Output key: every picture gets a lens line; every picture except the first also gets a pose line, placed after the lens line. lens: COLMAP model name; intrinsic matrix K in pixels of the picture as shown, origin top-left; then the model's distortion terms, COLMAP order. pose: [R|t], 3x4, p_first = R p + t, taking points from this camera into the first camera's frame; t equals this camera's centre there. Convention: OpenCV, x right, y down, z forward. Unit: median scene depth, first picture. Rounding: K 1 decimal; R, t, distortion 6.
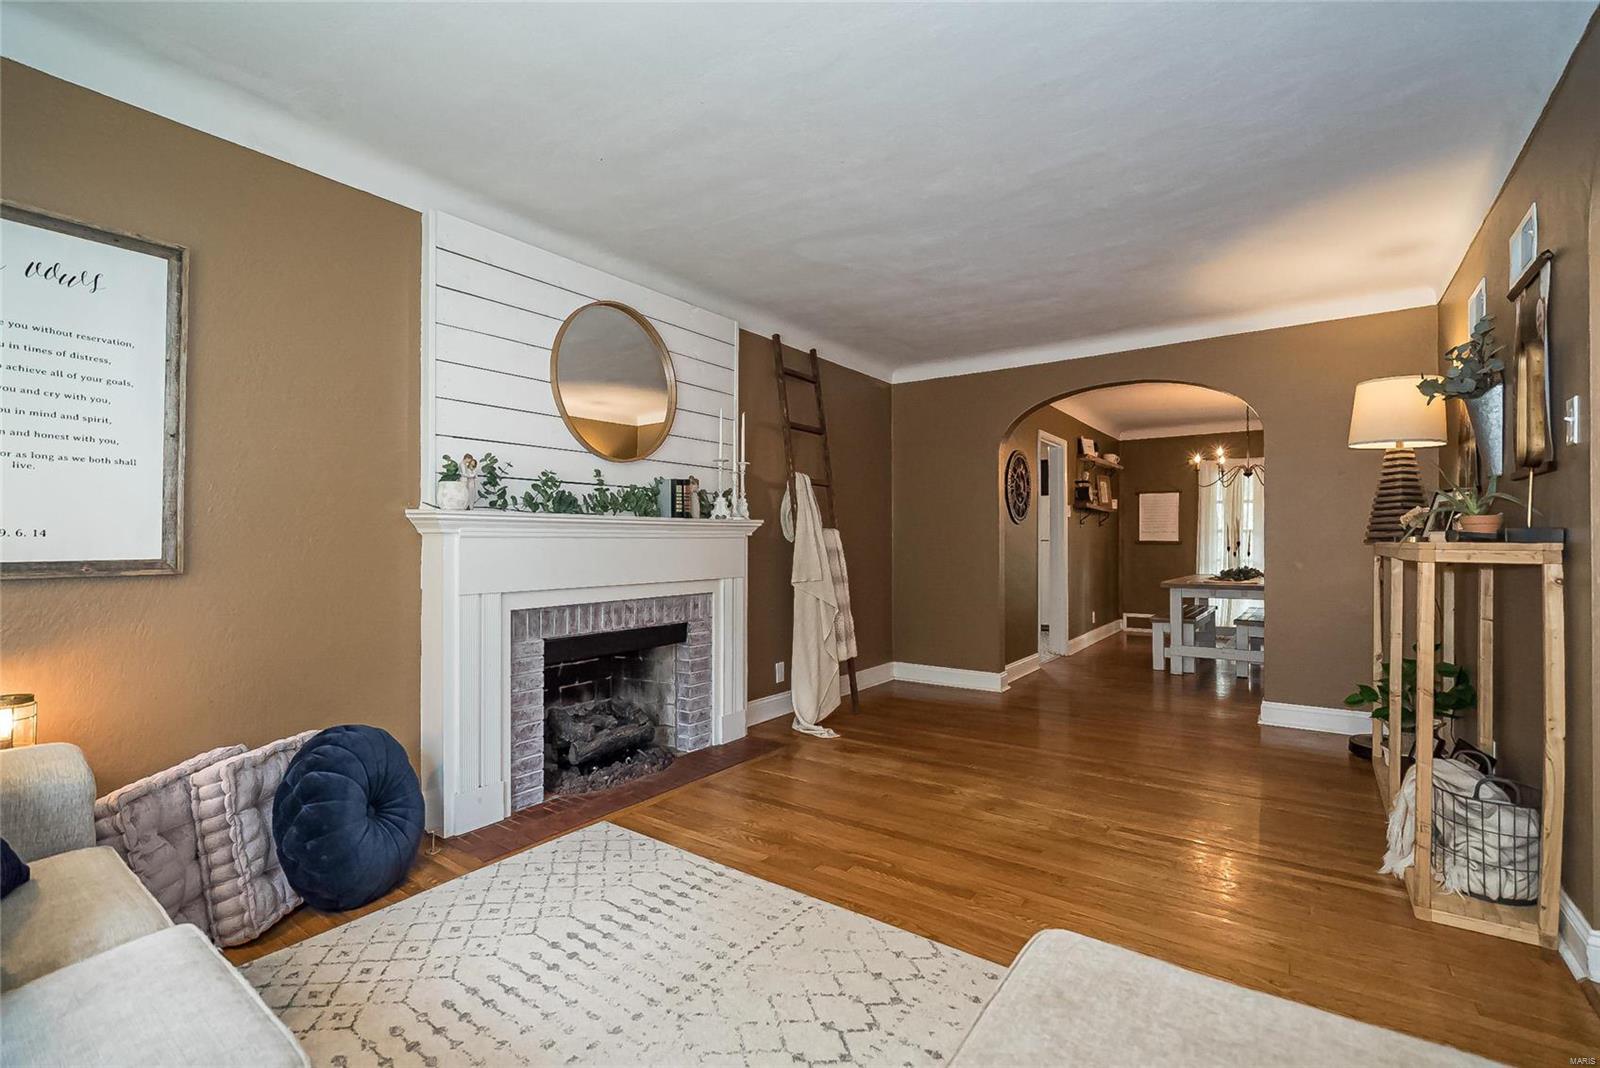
lens RADIAL K [[711.6, 0, 794.3], [0, 711.6, 536.7], [0, 0, 1]] dist [-0.005386, 0.004056]
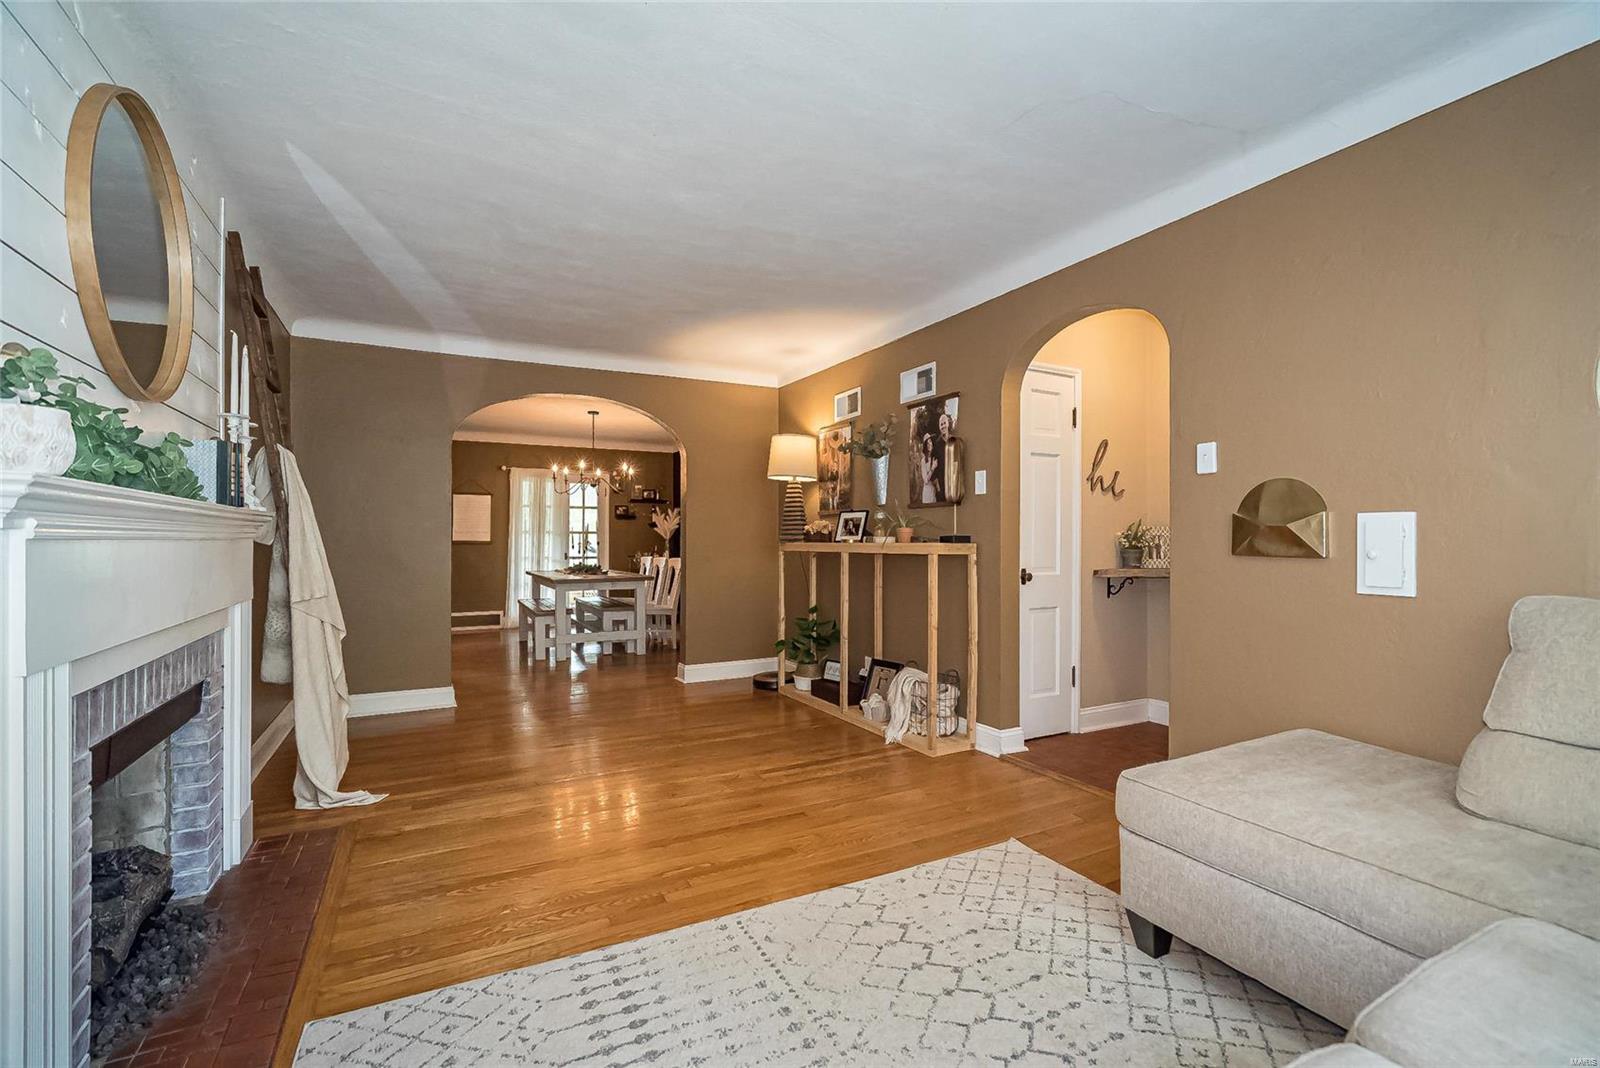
lens RADIAL K [[711.6, 0, 779.2], [0, 711.6, 535.0], [0, 0, 1]] dist [-0.005386, 0.004056]
pose [[0.450706, 0.005857, 0.892653, -0.534595], [-0.005689, 0.999977, -0.003688, -0.002338], [-0.892654, -0.003416, 0.450729, 0.336741]]
